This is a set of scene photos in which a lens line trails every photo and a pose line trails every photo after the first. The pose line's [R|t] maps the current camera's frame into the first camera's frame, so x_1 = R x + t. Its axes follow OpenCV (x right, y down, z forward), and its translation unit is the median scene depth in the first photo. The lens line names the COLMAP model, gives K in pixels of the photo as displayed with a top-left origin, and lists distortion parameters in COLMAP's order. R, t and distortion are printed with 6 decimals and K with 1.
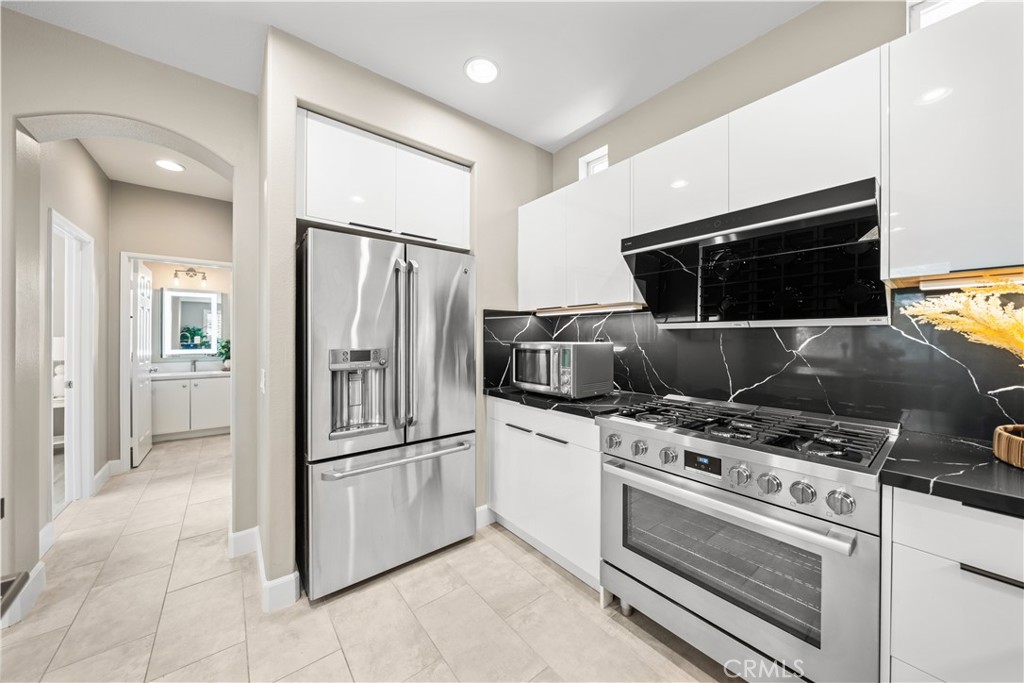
lens RADIAL K [[350.7, 0, 522.4], [0, 350.7, 338.1], [0, 0, 1]] dist [-0.005452, -0.000332]
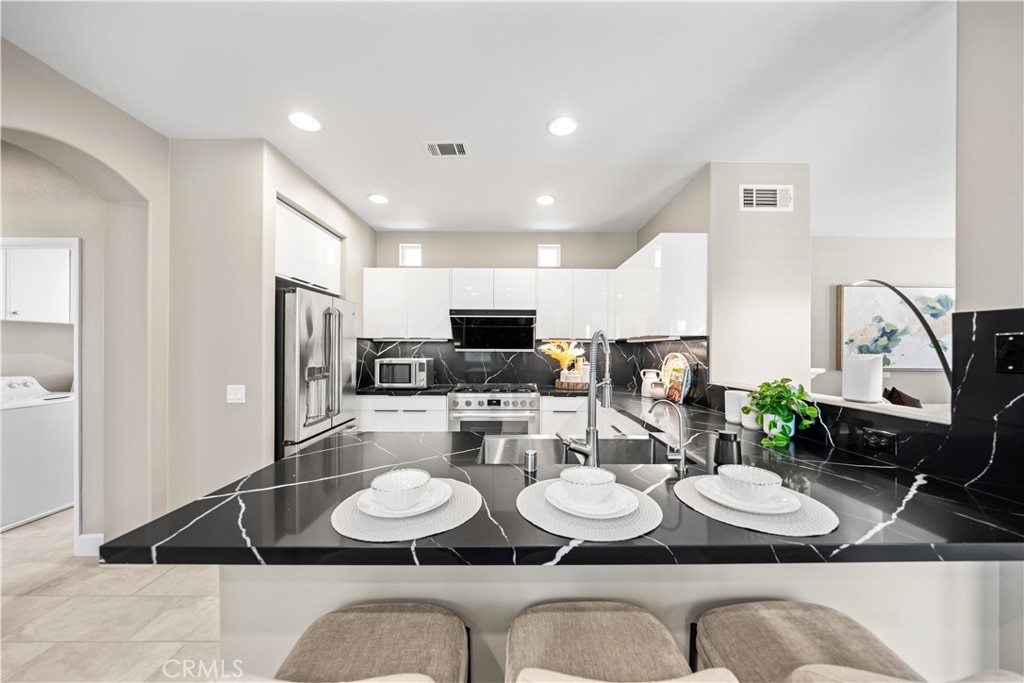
lens RADIAL K [[350.7, 0, 513.3], [0, 350.7, 348.5], [0, 0, 1]] dist [-0.005452, -0.000332]
pose [[0.640658, 0.002187, 0.767824, -1.067574], [-0.002861, 0.999996, -0.000461, -0.048493], [-0.767821, -0.001901, 0.640661, -0.623520]]
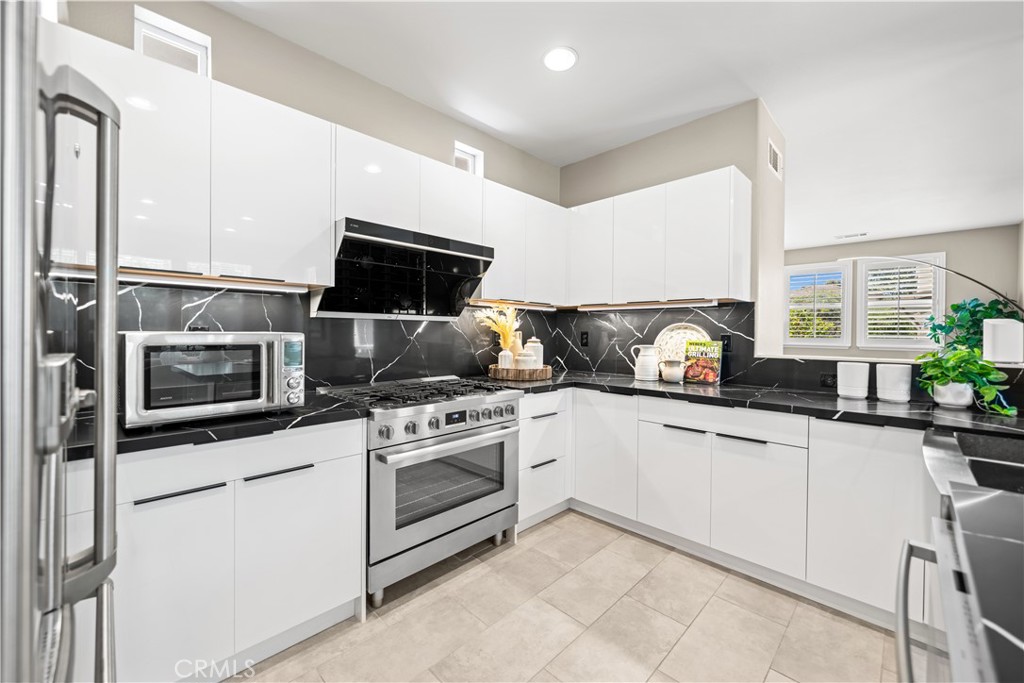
lens RADIAL K [[404.3, 0, 512.4], [0, 404.3, 337.1], [0, 0, 1]] dist [-0.001444, -0.000184]
pose [[-0.095065, -0.014750, 0.995362, -0.784335], [-0.009136, 0.999861, 0.013944, 0.007545], [-0.995429, -0.007768, -0.095186, 0.664995]]
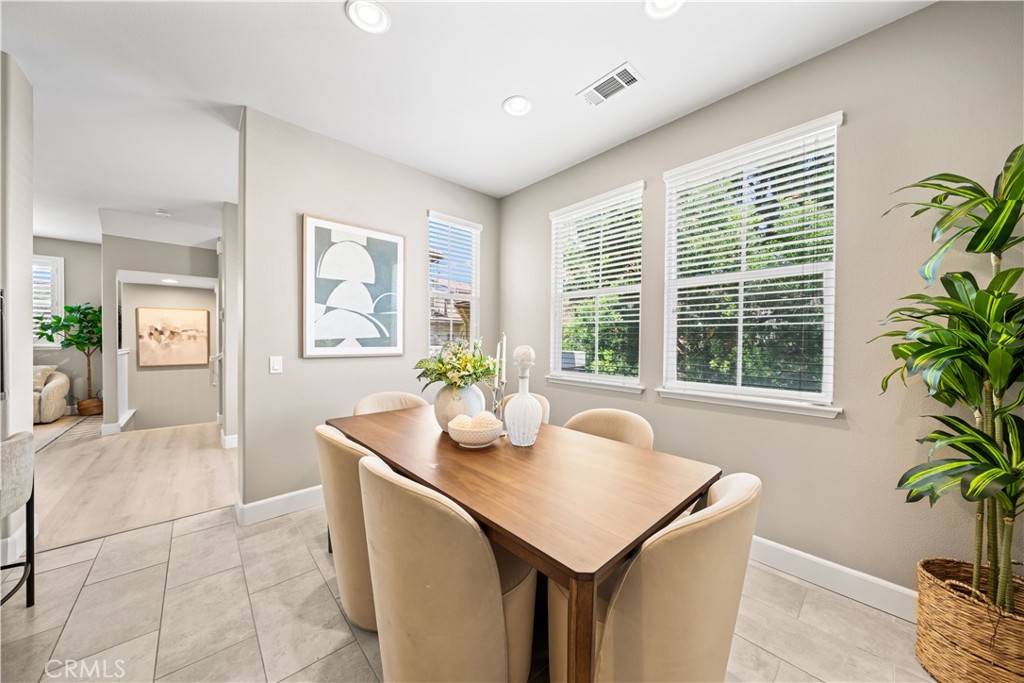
lens RADIAL K [[350.7, 0, 515.8], [0, 350.7, 342.4], [0, 0, 1]] dist [-0.005452, -0.000332]
pose [[-0.998729, -0.008326, -0.049712, -1.664383], [-0.008812, 0.999915, 0.009581, 0.012317], [0.049628, 0.010007, -0.998718, 0.133294]]
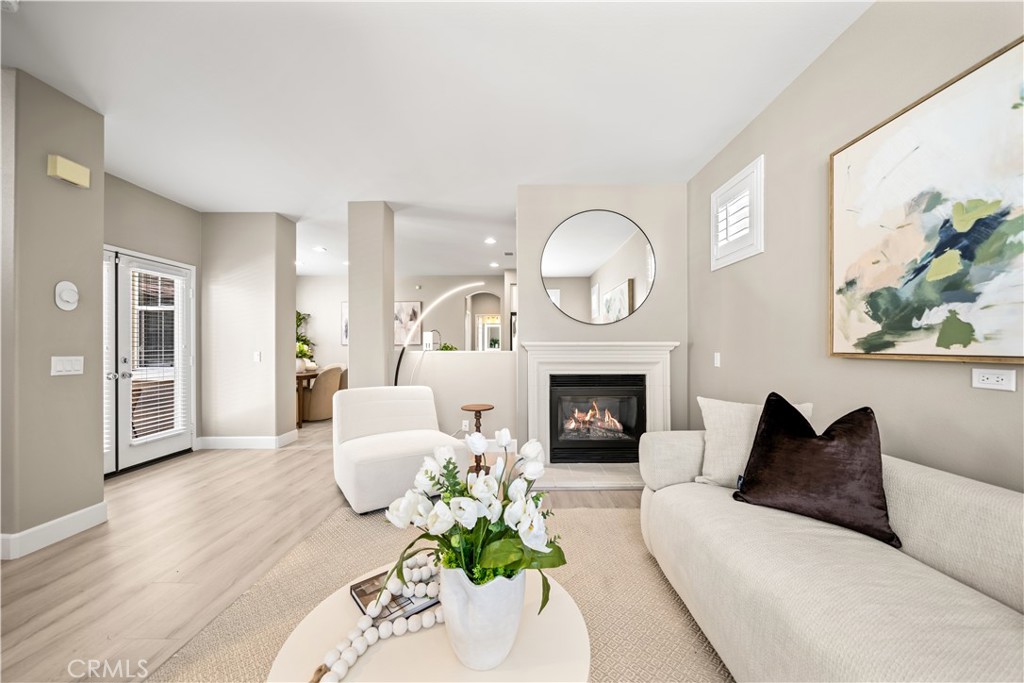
lens RADIAL K [[371.7, 0, 517.7], [0, 371.7, 344.0], [0, 0, 1]] dist [-0.003171, -0.000668]
pose [[0.765473, -0.007366, -0.643426, 2.093951], [0.003283, 0.999966, -0.007541, 0.056459], [0.643460, 0.003660, 0.765471, -2.161033]]
